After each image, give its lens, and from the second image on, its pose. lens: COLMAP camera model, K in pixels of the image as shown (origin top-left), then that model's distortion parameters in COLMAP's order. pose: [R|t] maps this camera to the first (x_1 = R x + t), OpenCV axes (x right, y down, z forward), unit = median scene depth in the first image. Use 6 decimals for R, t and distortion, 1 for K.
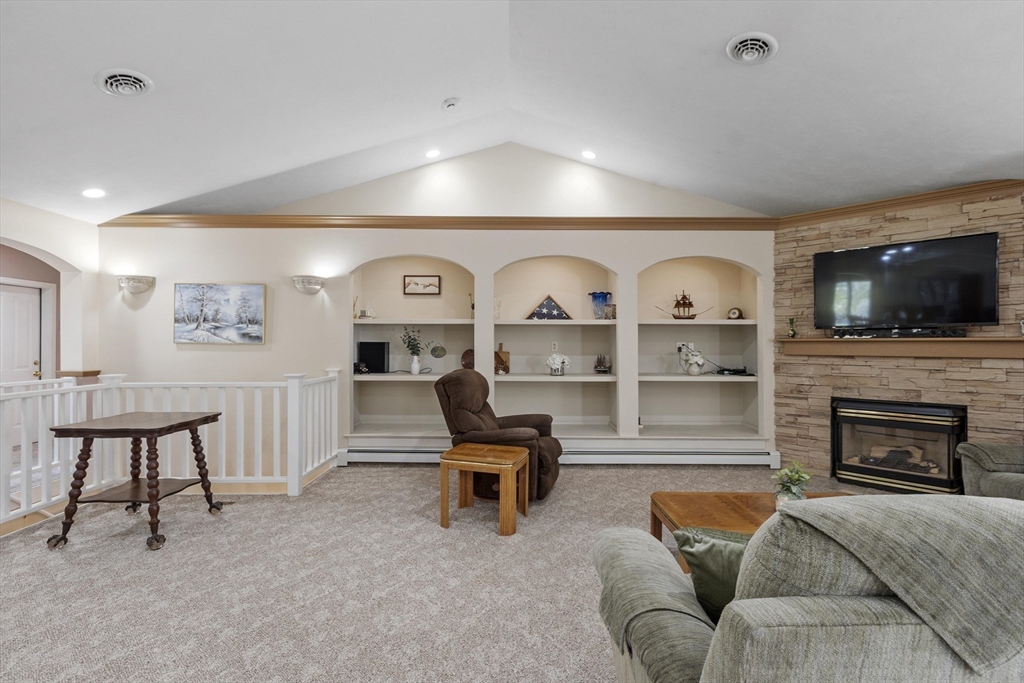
lens RADIAL K [[476.3, 0, 512.0], [0, 476.3, 341.5], [0, 0, 1]] dist [0.000955, 0.000290]
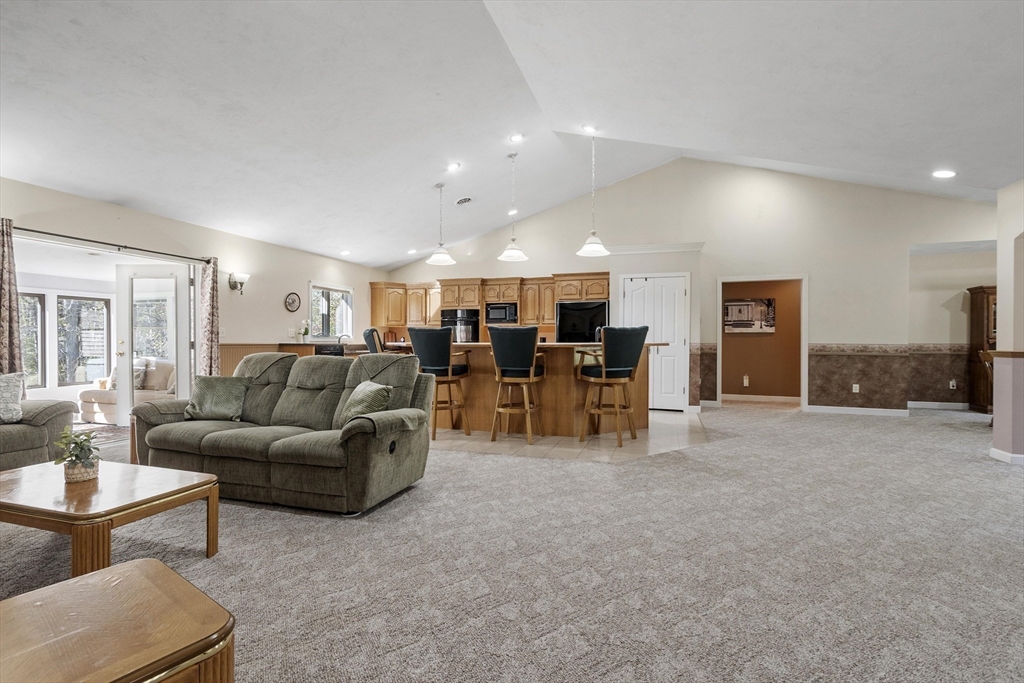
lens RADIAL K [[457.0, 0, 512.0], [0, 457.0, 341.5], [0, 0, 1]] dist [0.002506, 0.000257]
pose [[-0.948082, -0.002389, 0.318017, -0.275561], [-0.003163, 0.999993, -0.001916, 0.041003], [-0.318010, -0.002823, -0.948083, 0.818271]]
